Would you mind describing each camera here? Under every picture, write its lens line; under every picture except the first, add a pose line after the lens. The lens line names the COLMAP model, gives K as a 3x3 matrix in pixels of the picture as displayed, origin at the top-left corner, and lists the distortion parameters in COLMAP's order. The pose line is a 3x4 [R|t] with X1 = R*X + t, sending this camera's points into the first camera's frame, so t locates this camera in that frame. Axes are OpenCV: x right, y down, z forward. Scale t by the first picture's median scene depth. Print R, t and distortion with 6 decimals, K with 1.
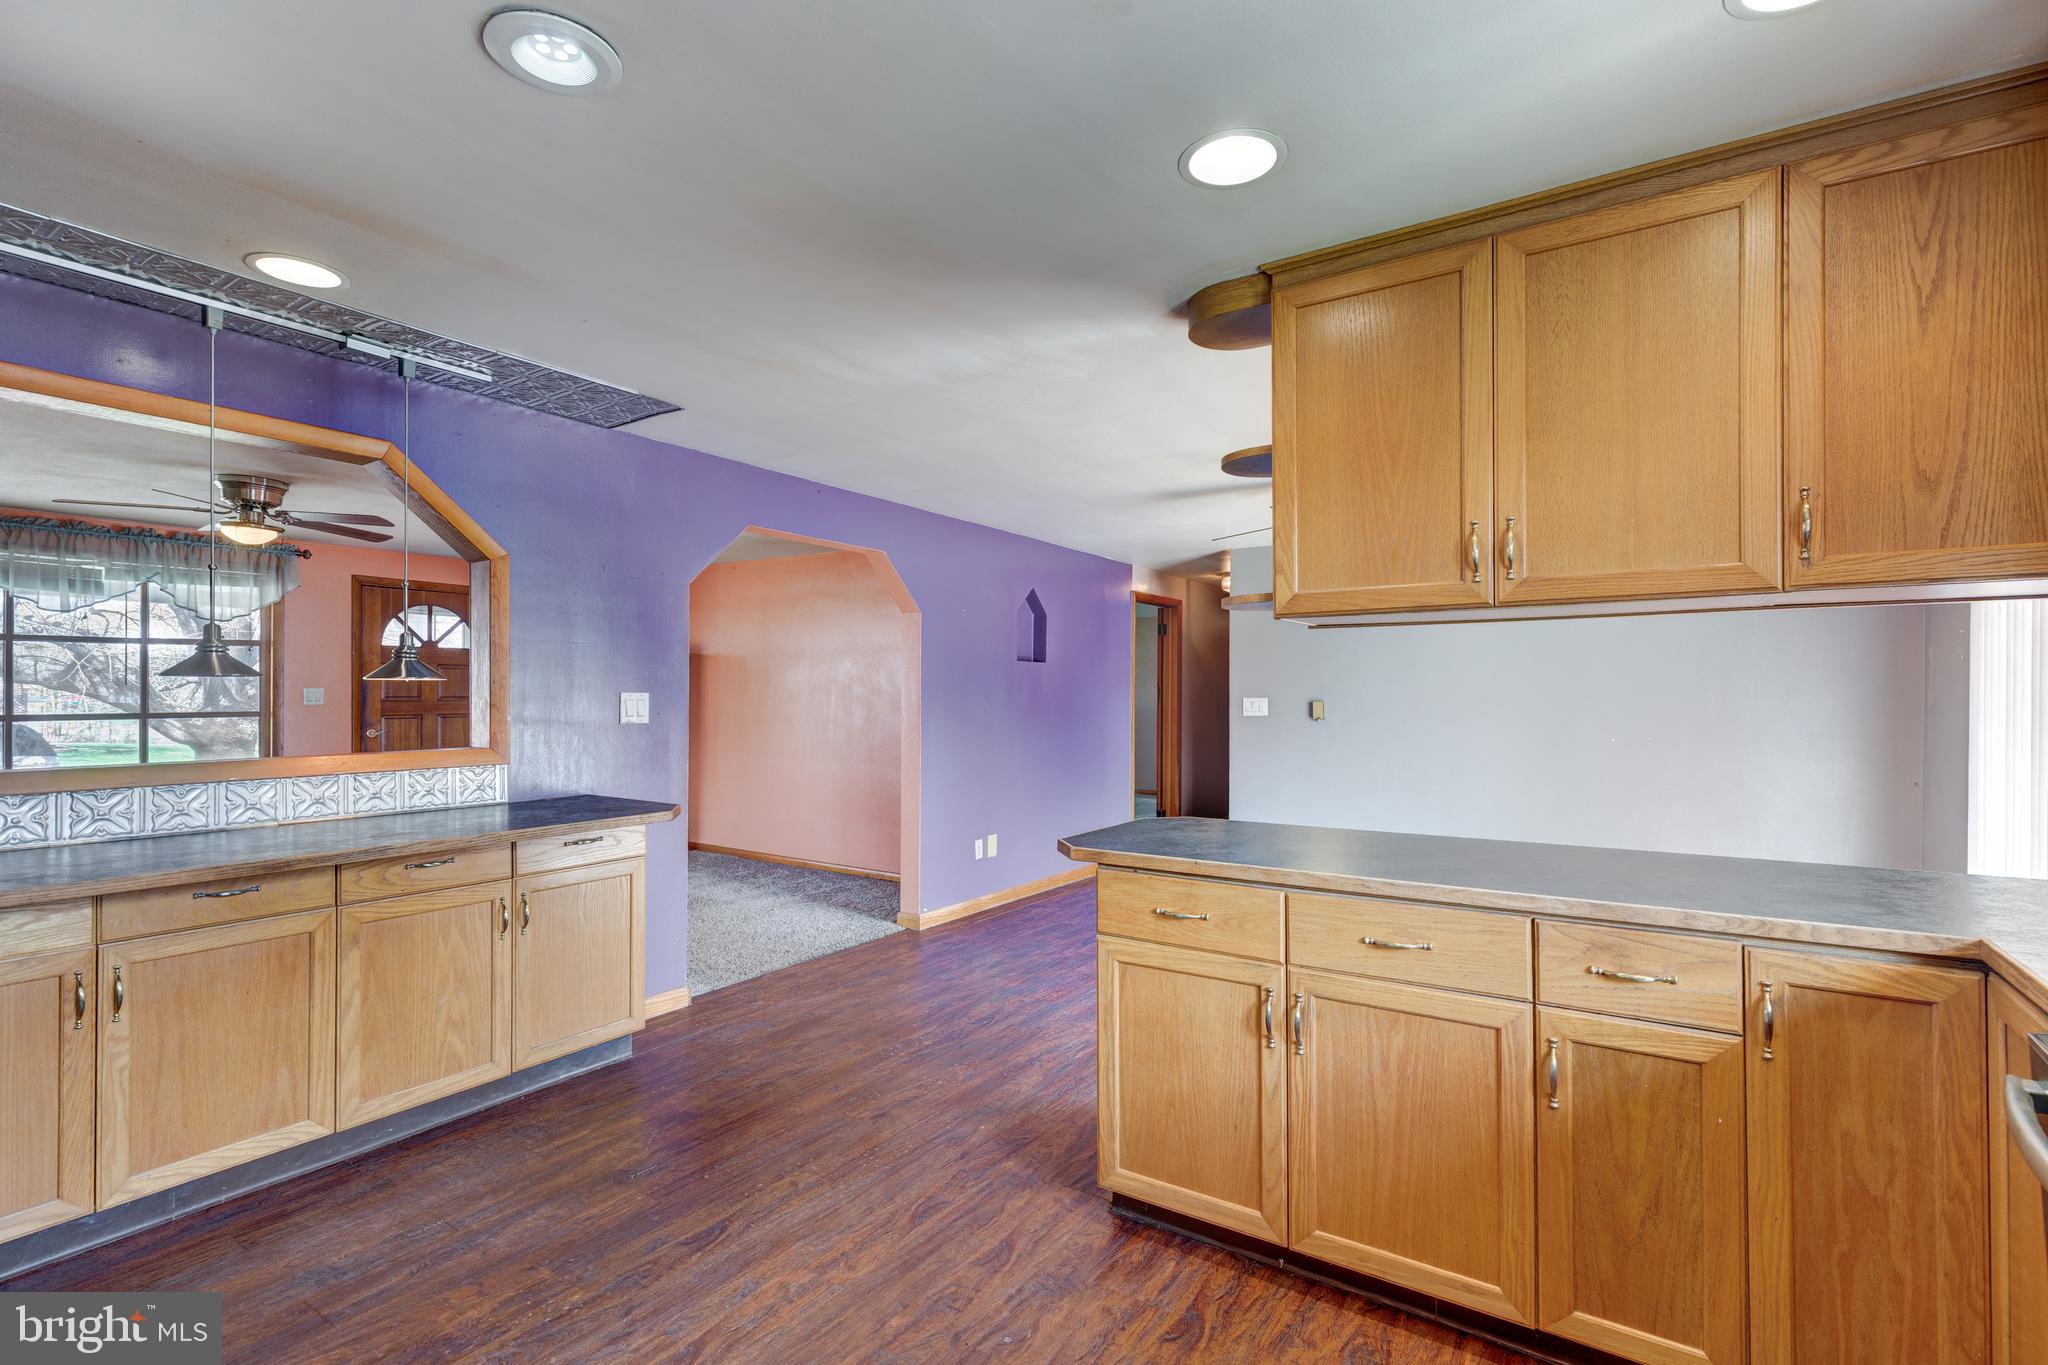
lens RADIAL K [[937.0, 0, 1029.8], [0, 937.0, 691.9], [0, 0, 1]] dist [0.003487, 0.000227]
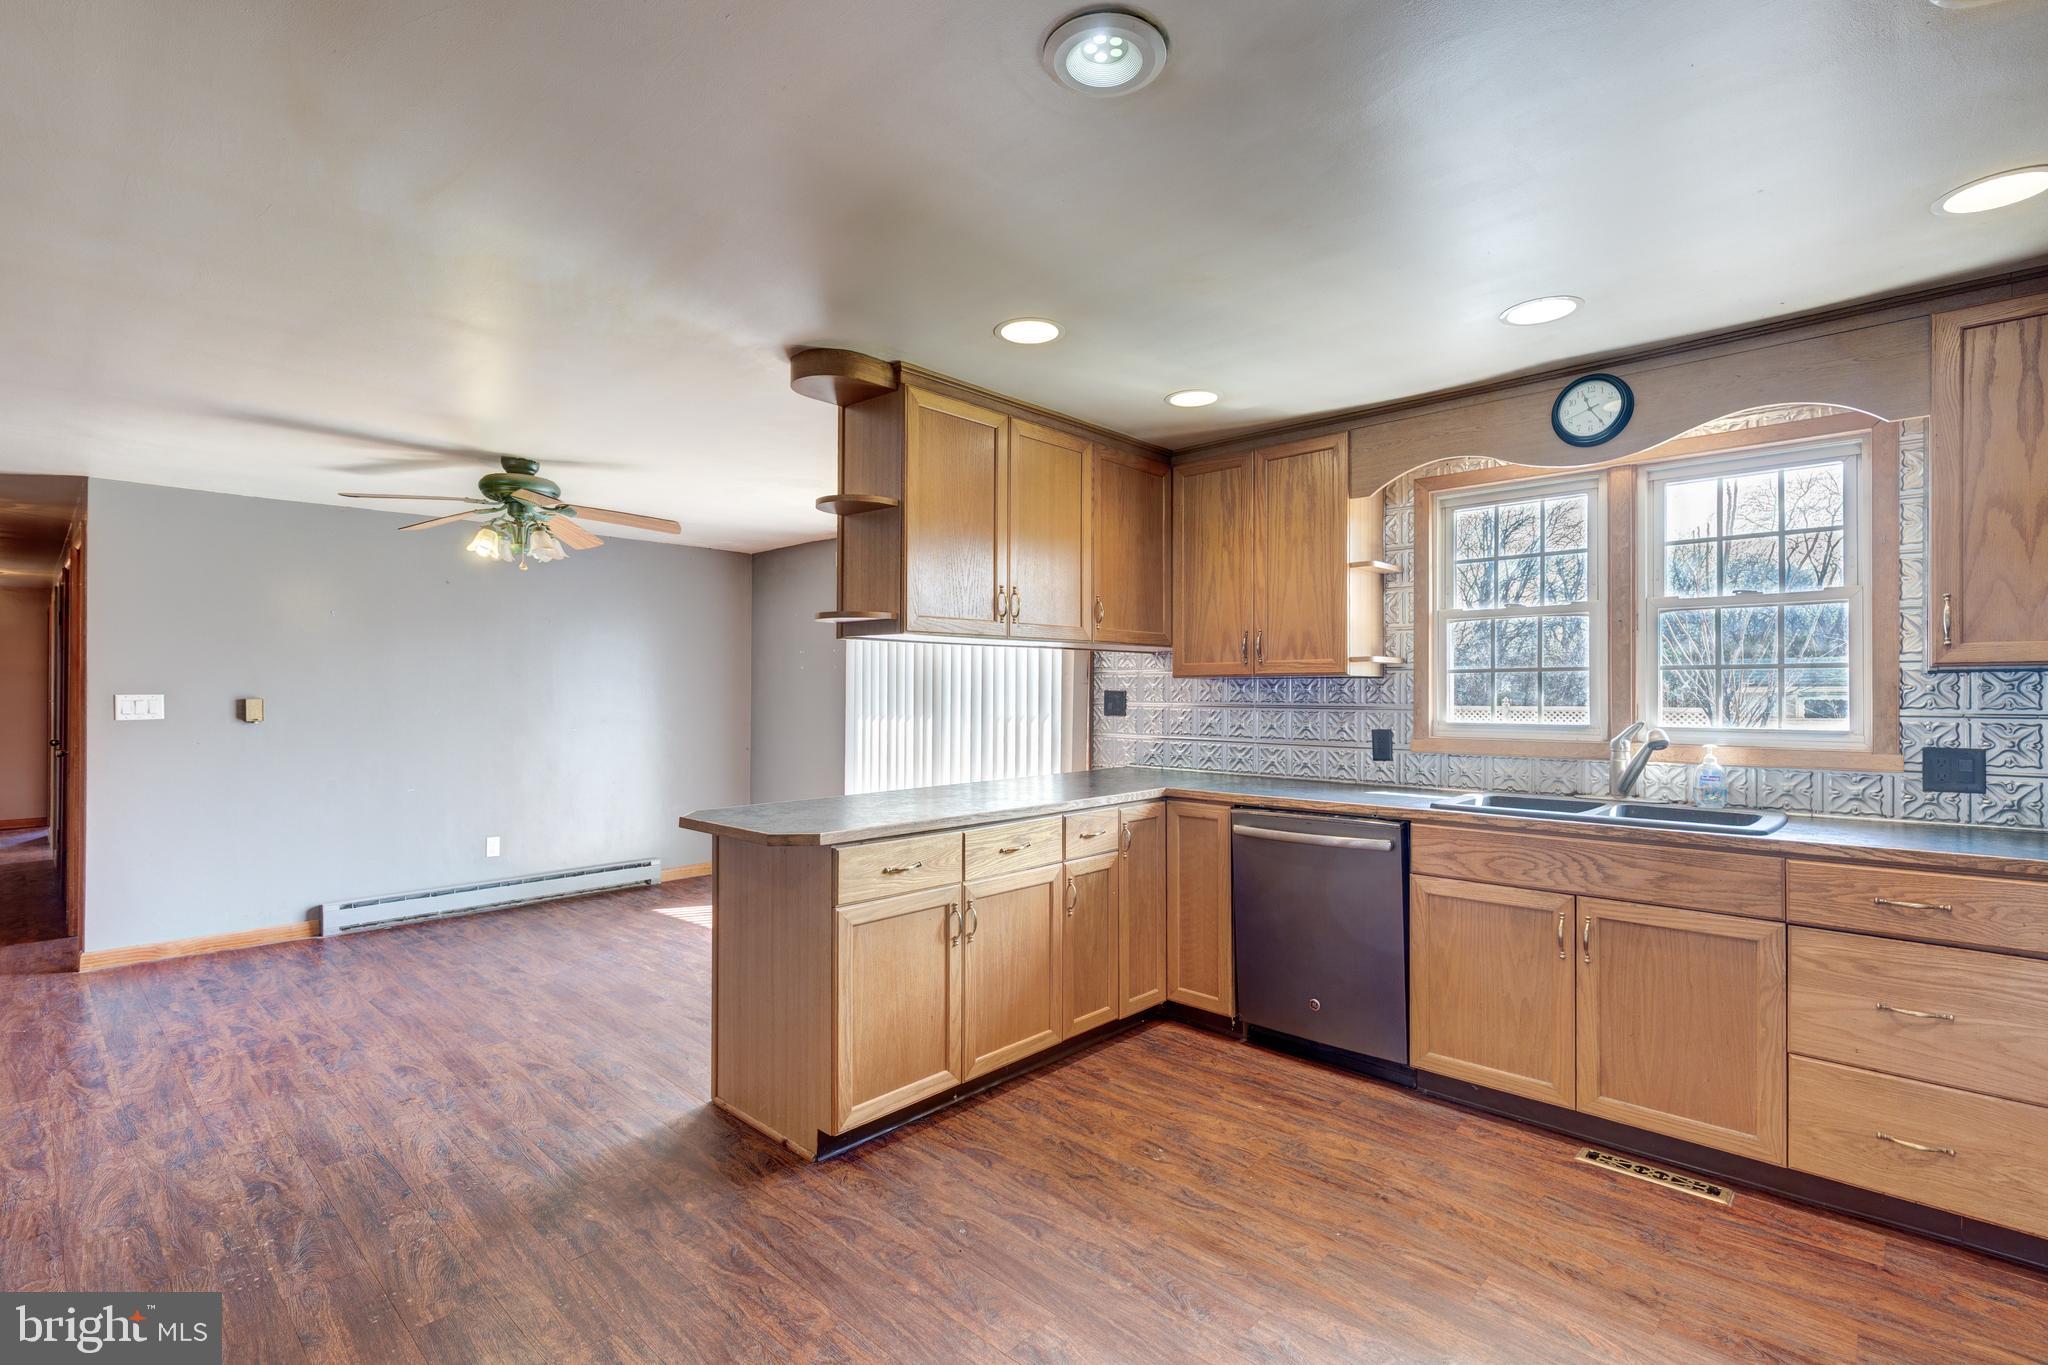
lens RADIAL K [[937.0, 0, 1029.6], [0, 937.0, 685.0], [0, 0, 1]] dist [0.003487, 0.000227]
pose [[0.173412, 0.006921, 0.984825, -1.073855], [-0.003886, 0.999972, -0.006343, 0.002246], [-0.984842, -0.002727, 0.173434, 0.641682]]
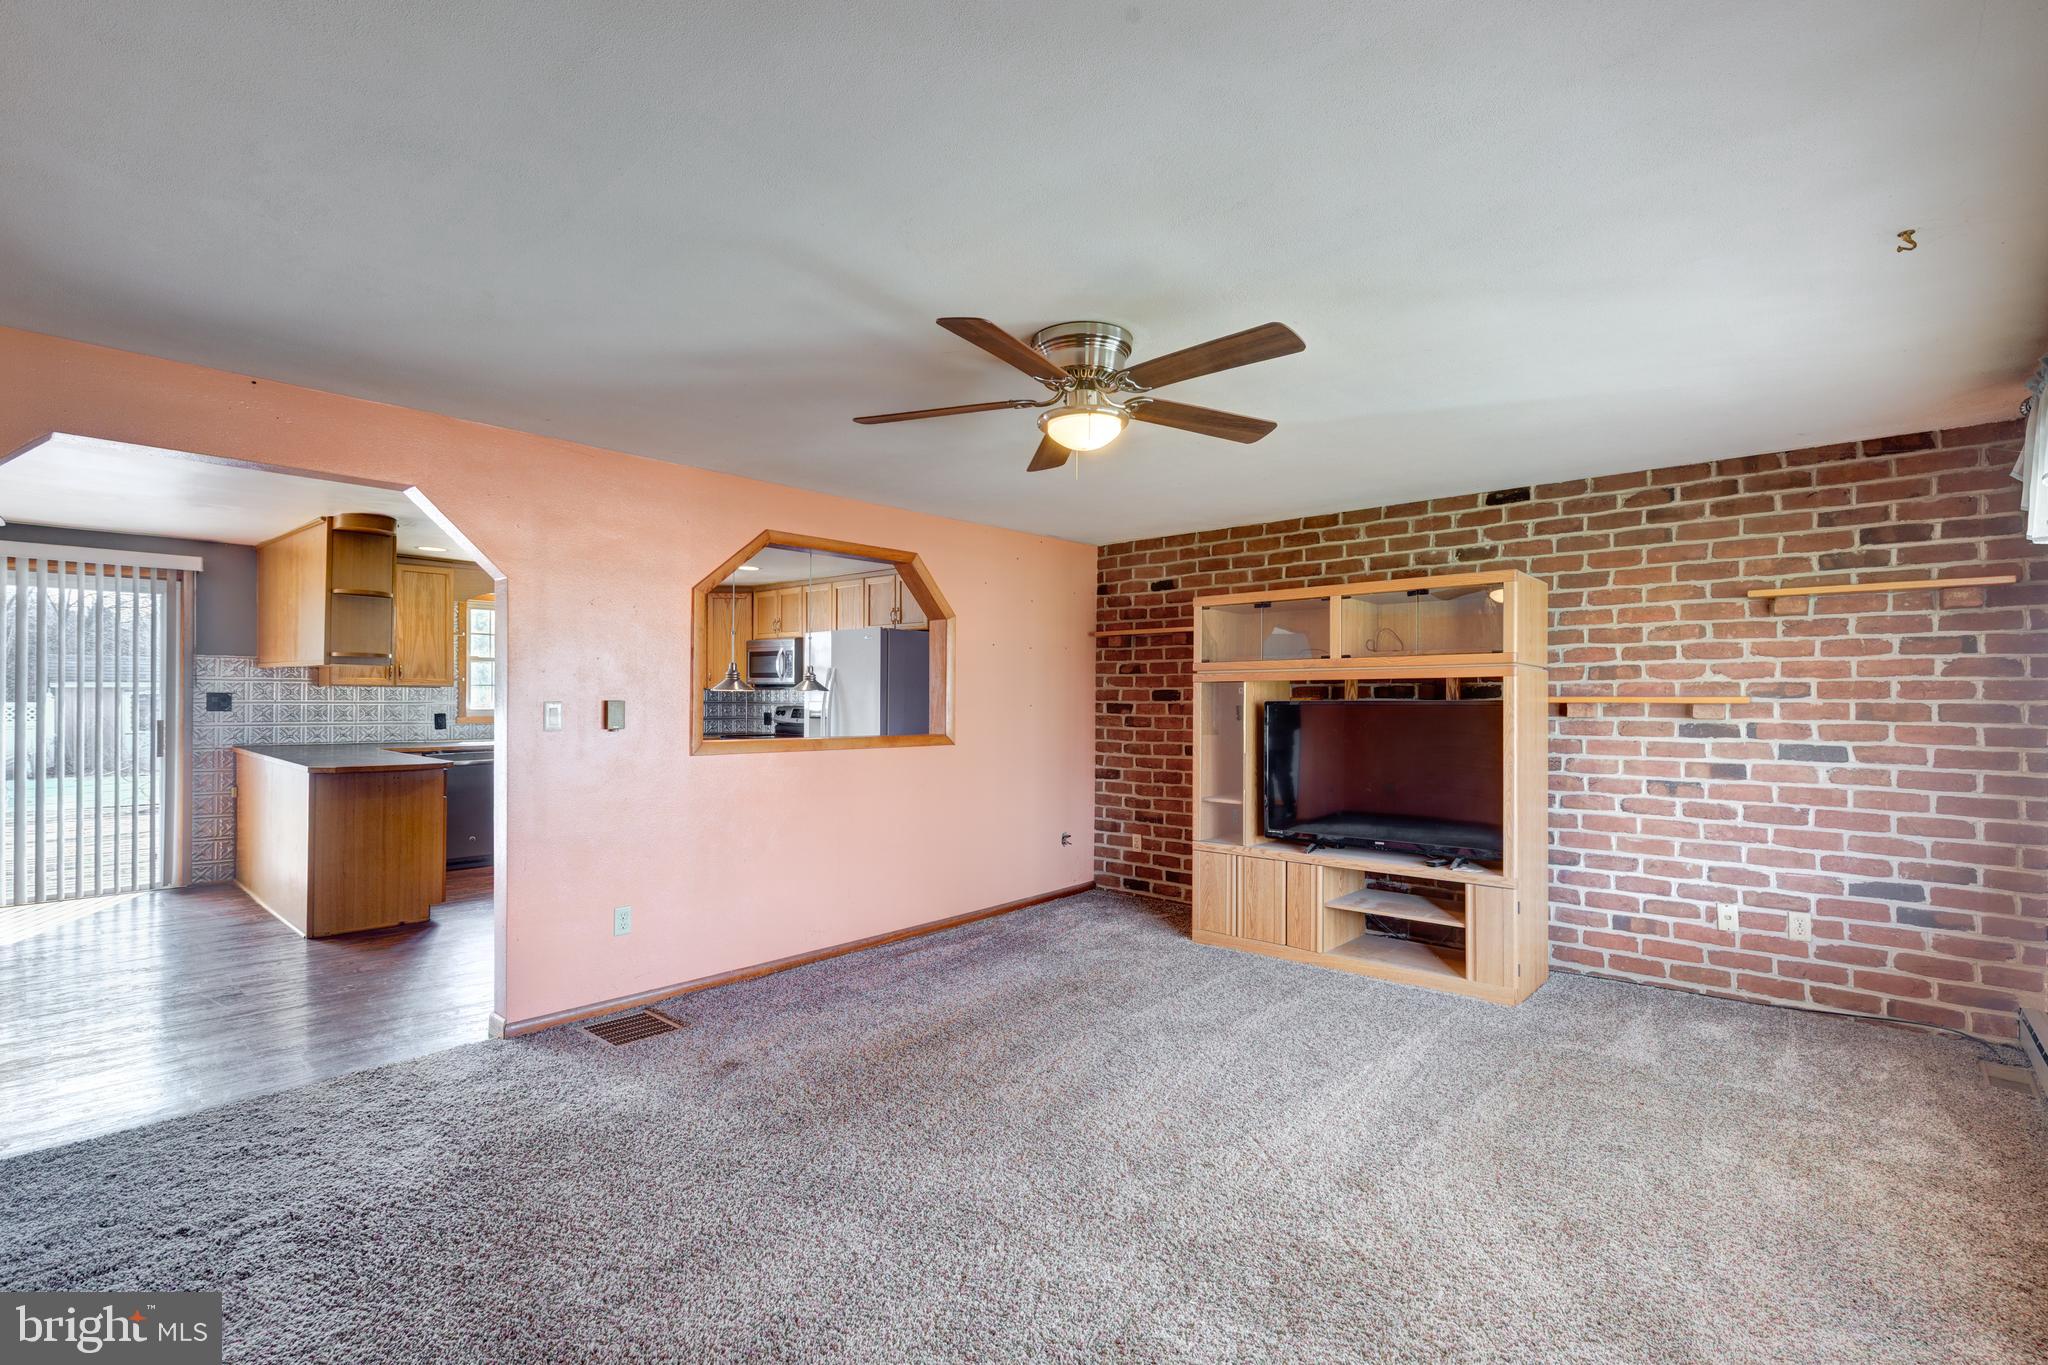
lens RADIAL K [[937.0, 0, 1023.9], [0, 937.0, 690.1], [0, 0, 1]] dist [0.003487, 0.000227]
pose [[-0.987667, -0.000915, 0.156565, -1.737743], [-0.002897, 0.999919, -0.012432, 0.017010], [-0.156541, -0.012732, -0.987589, 2.758714]]
